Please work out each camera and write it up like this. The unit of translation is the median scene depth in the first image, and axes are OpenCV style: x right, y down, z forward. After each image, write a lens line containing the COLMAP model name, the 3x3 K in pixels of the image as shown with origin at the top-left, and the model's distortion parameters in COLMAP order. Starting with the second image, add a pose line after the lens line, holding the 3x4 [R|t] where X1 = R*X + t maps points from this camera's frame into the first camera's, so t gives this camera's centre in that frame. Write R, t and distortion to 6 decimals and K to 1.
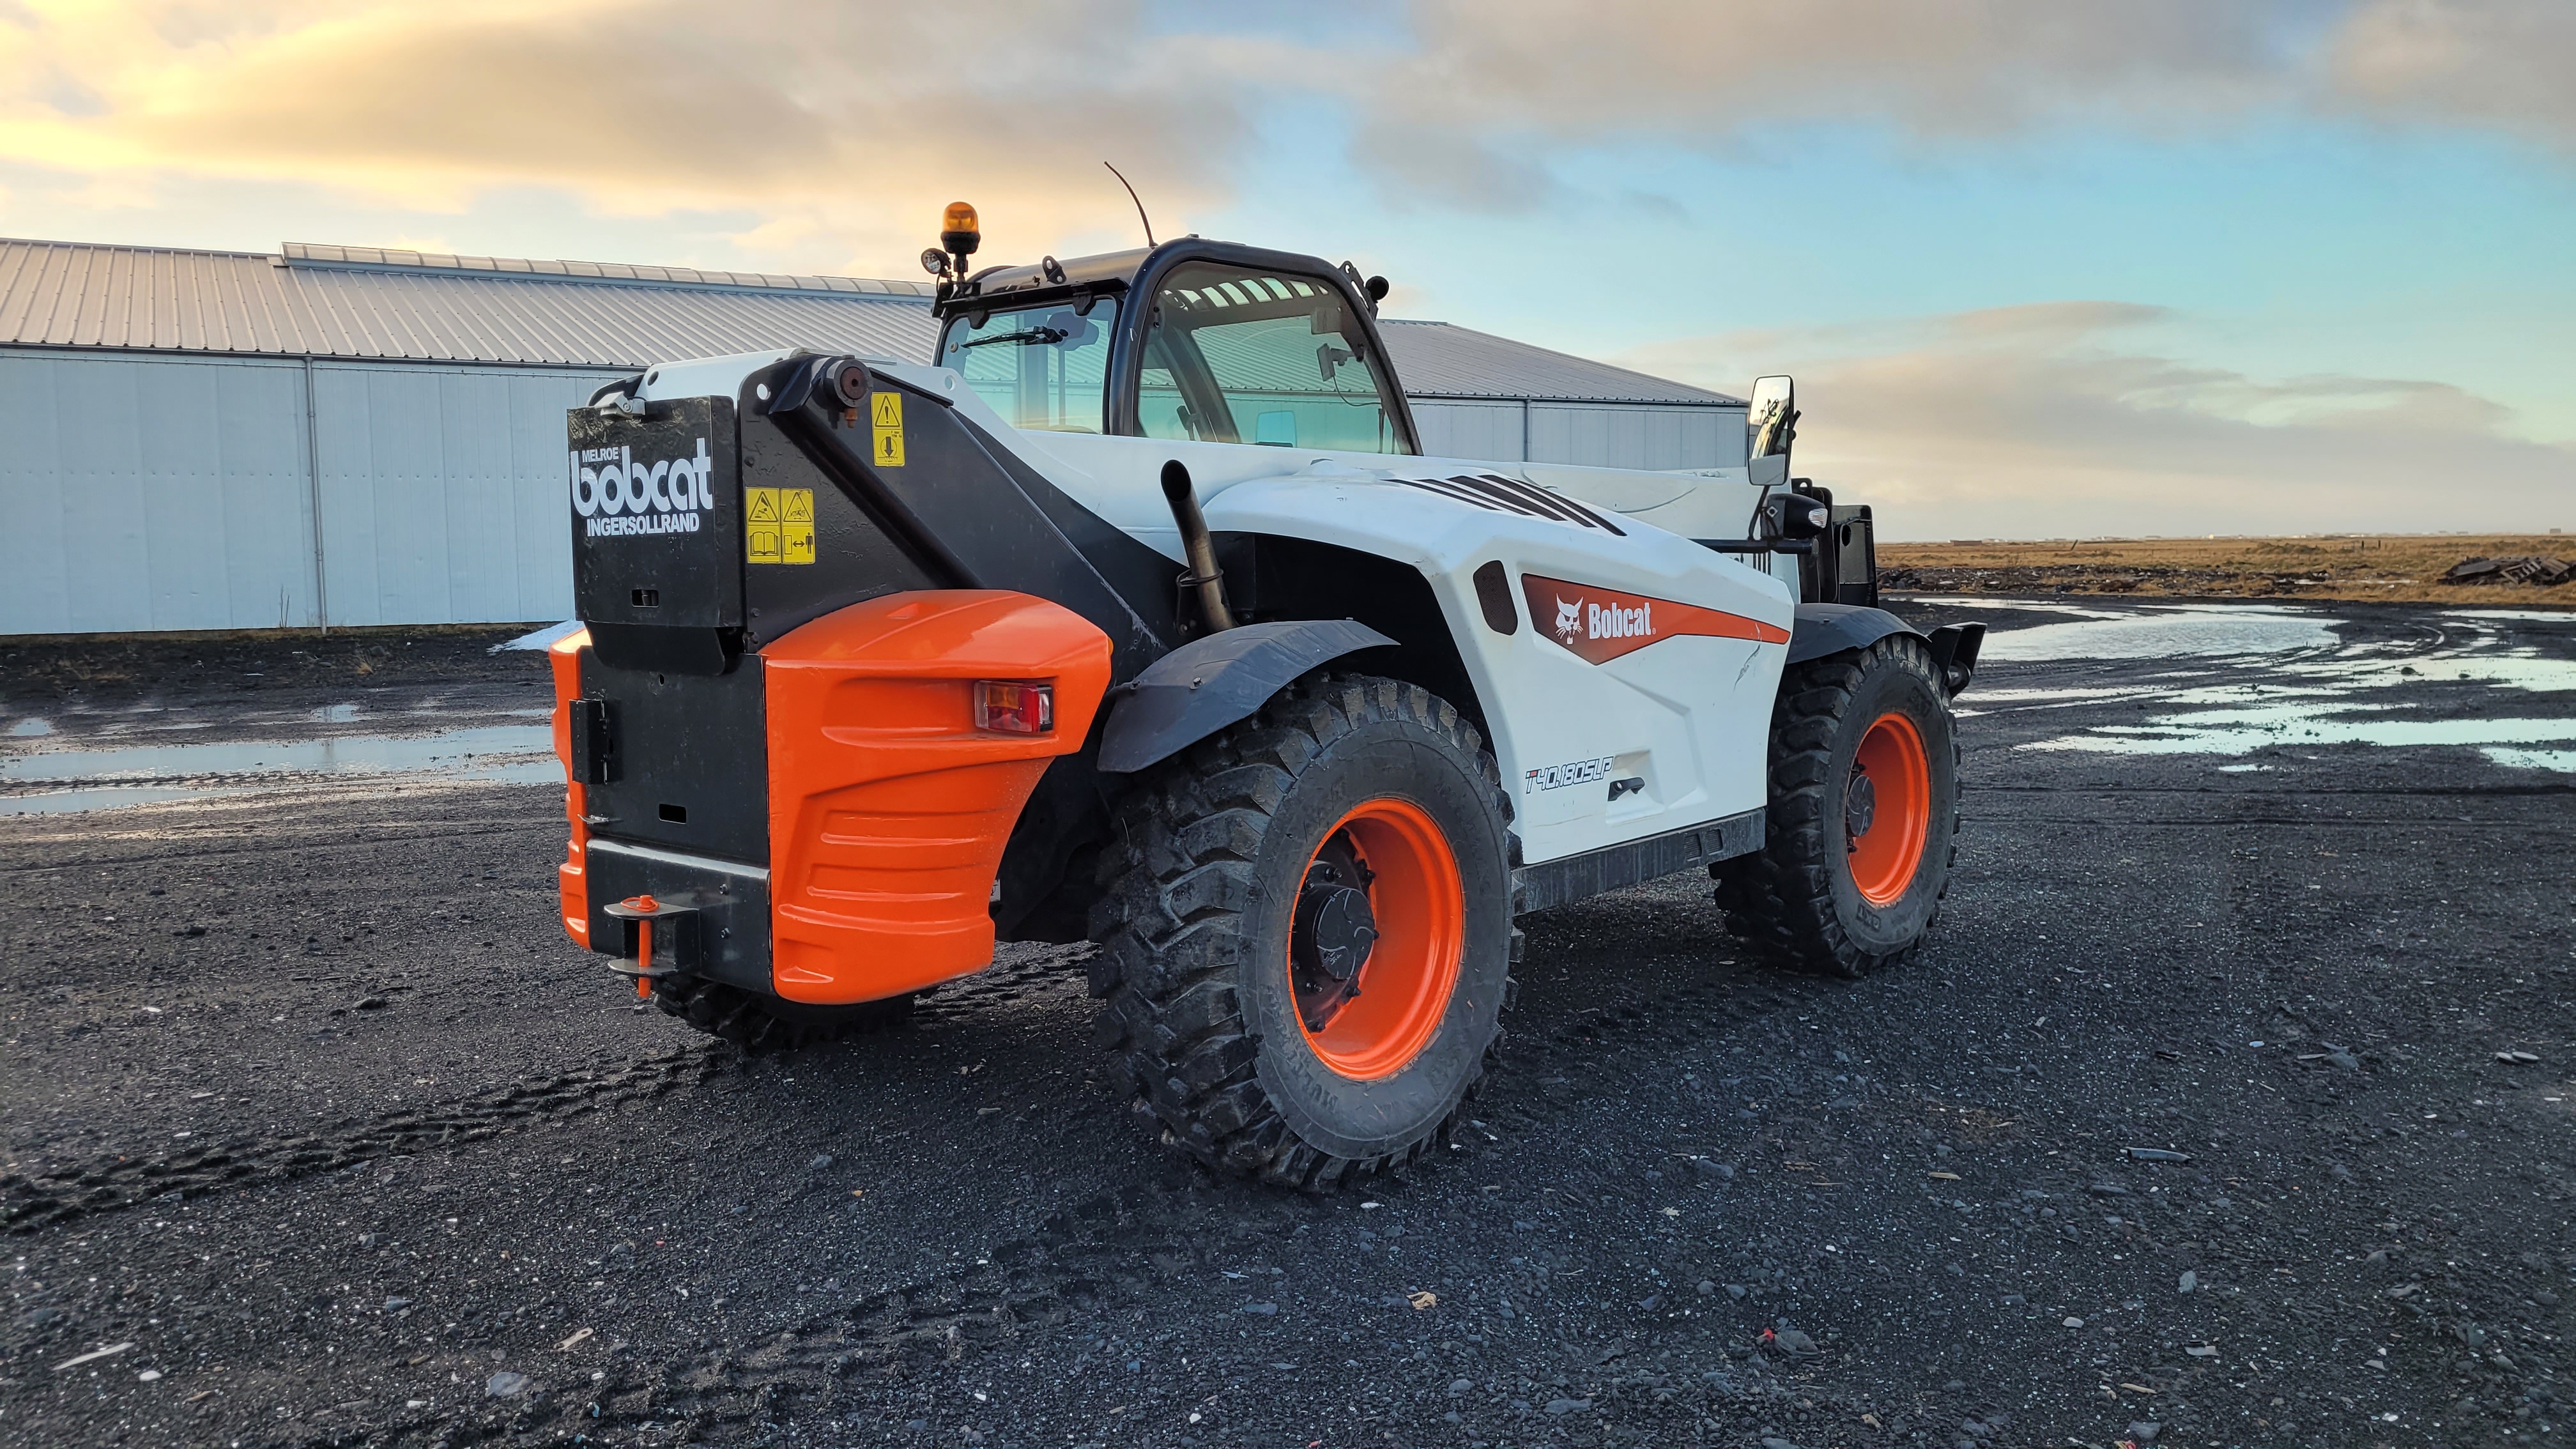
lens RADIAL K [[1971.6, 0, 1292.1], [0, 1971.6, 621.9], [0, 0, 1]] dist [0.004447, 0.002648]
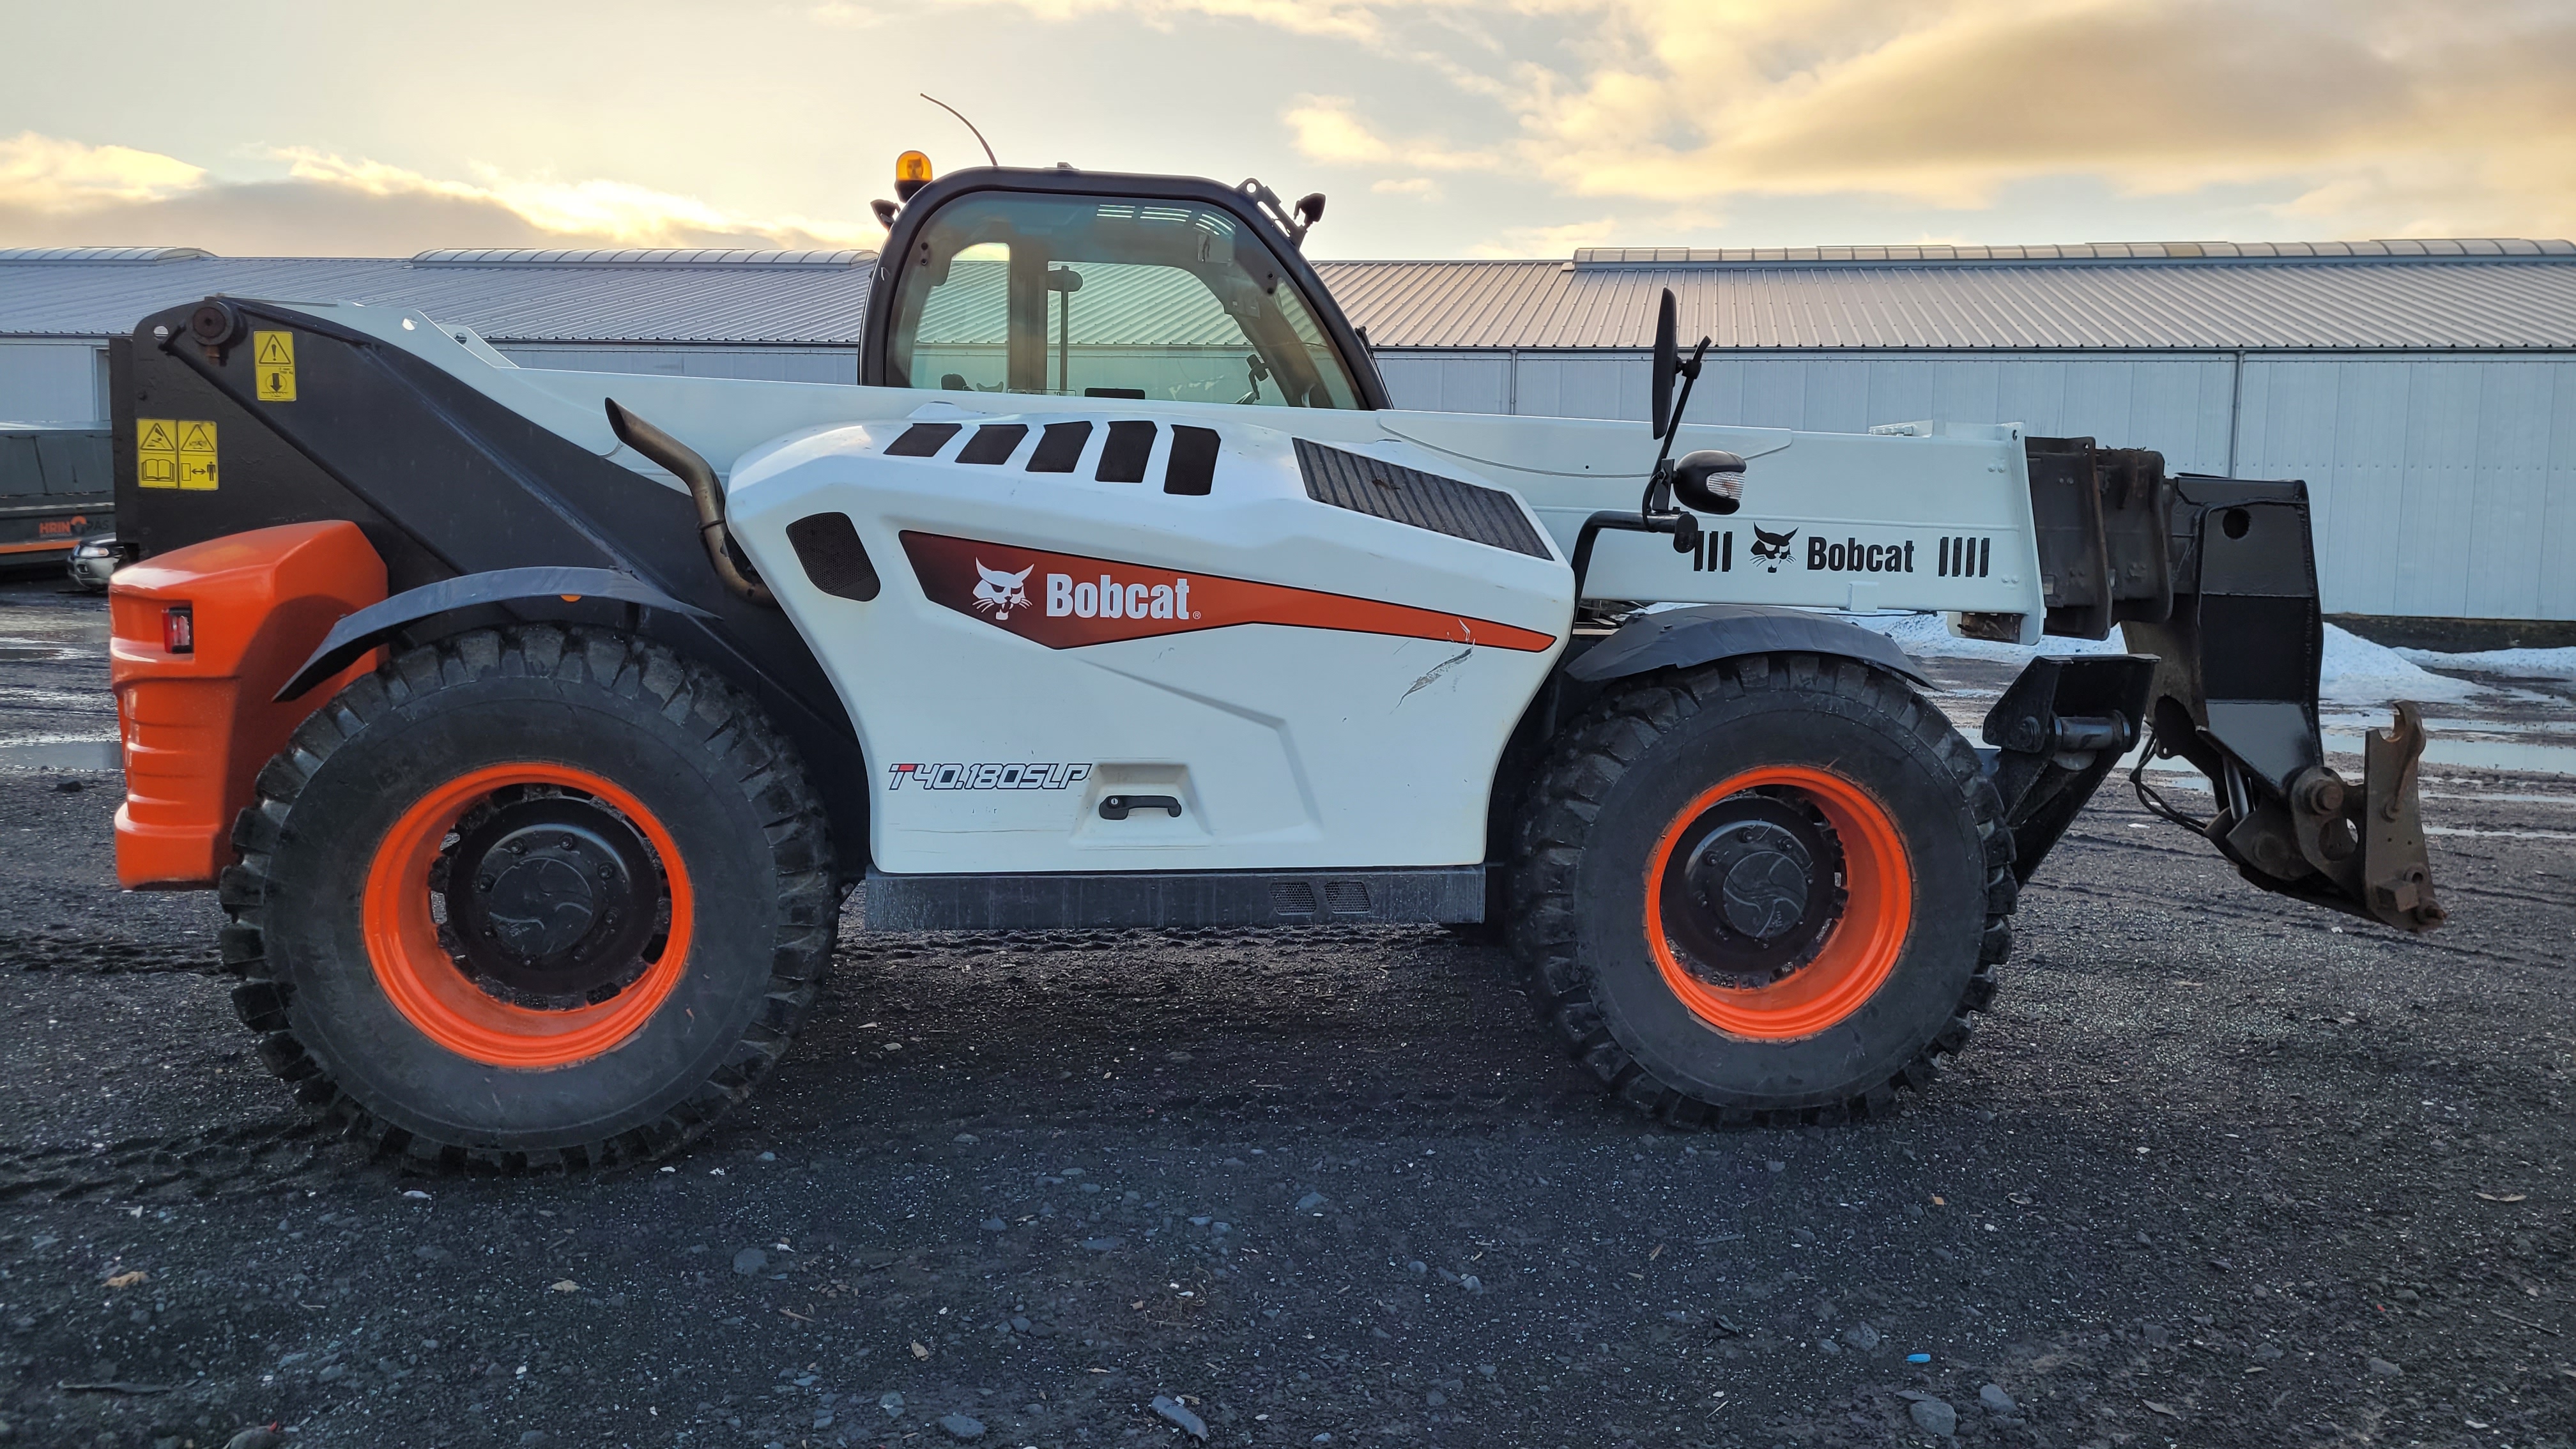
lens RADIAL K [[1971.6, 0, 1292.1], [0, 1971.6, 621.9], [0, 0, 1]] dist [0.004447, 0.002648]
pose [[0.781762, 0.061052, -0.620581, 0.742094], [-0.058136, 0.997997, 0.024946, -0.015458], [0.620861, 0.016577, 0.783746, 0.424155]]
